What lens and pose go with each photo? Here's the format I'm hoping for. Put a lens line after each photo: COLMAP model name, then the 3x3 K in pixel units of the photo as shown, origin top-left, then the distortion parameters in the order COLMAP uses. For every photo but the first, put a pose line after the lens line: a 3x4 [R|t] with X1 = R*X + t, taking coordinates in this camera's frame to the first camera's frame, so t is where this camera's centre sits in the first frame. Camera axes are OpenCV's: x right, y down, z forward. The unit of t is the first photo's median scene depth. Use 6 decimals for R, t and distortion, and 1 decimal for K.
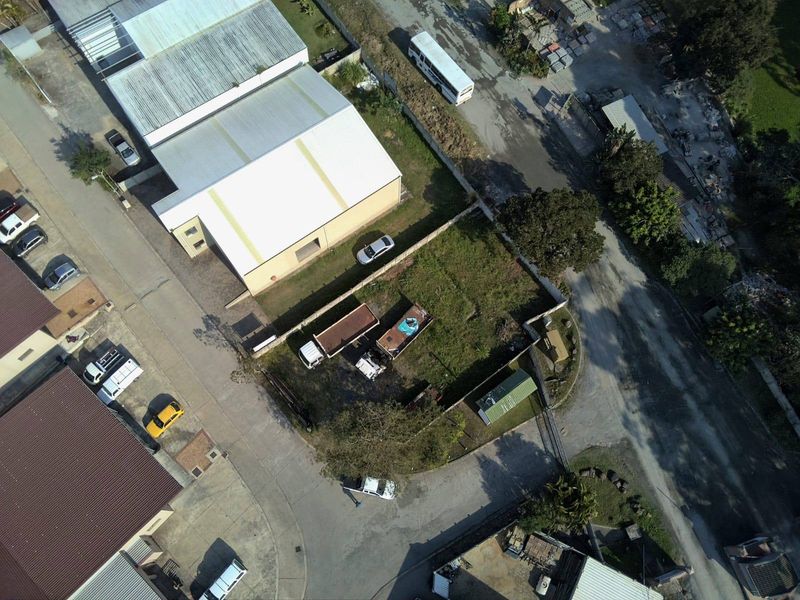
lens RADIAL K [[620.7, 0, 400.5], [0, 620.7, 294.1], [0, 0, 1]] dist [0.067539, -0.101975]
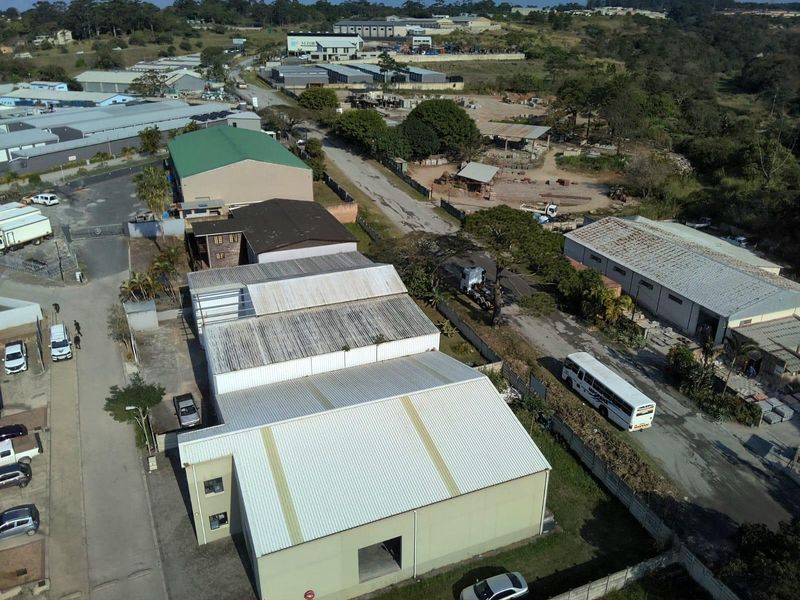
lens RADIAL K [[620.7, 0, 404.1], [0, 620.7, 299.7], [0, 0, 1]] dist [0.067539, -0.101975]
pose [[0.970343, 0.082869, -0.227083, -0.012040], [-0.220514, 0.688306, -0.691092, 0.163055], [0.099032, 0.720672, 0.686167, 0.412373]]
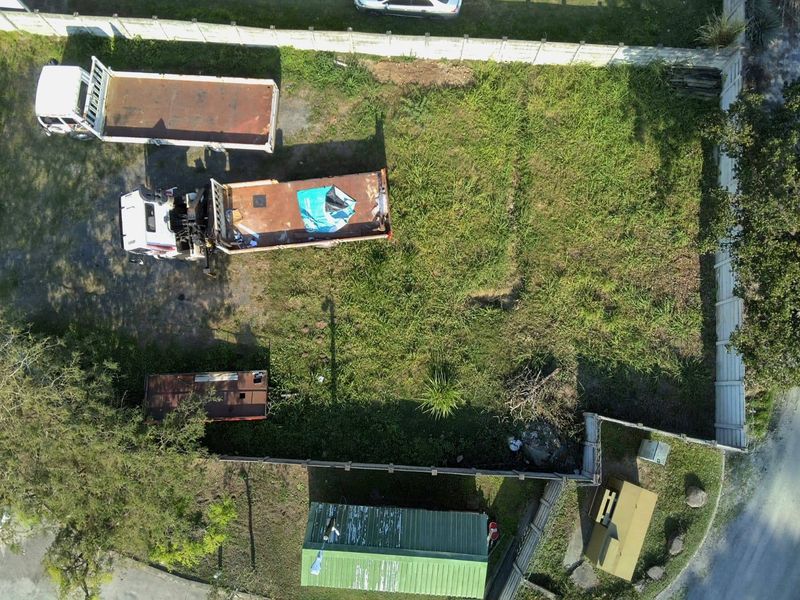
lens RADIAL K [[620.7, 0, 420.8], [0, 620.7, 261.1], [0, 0, 1]] dist [0.067539, -0.101975]
pose [[0.762362, 0.633556, -0.131951, 0.118176], [-0.603332, 0.769563, 0.209197, -0.031626], [0.234082, -0.079873, 0.968930, 0.643084]]
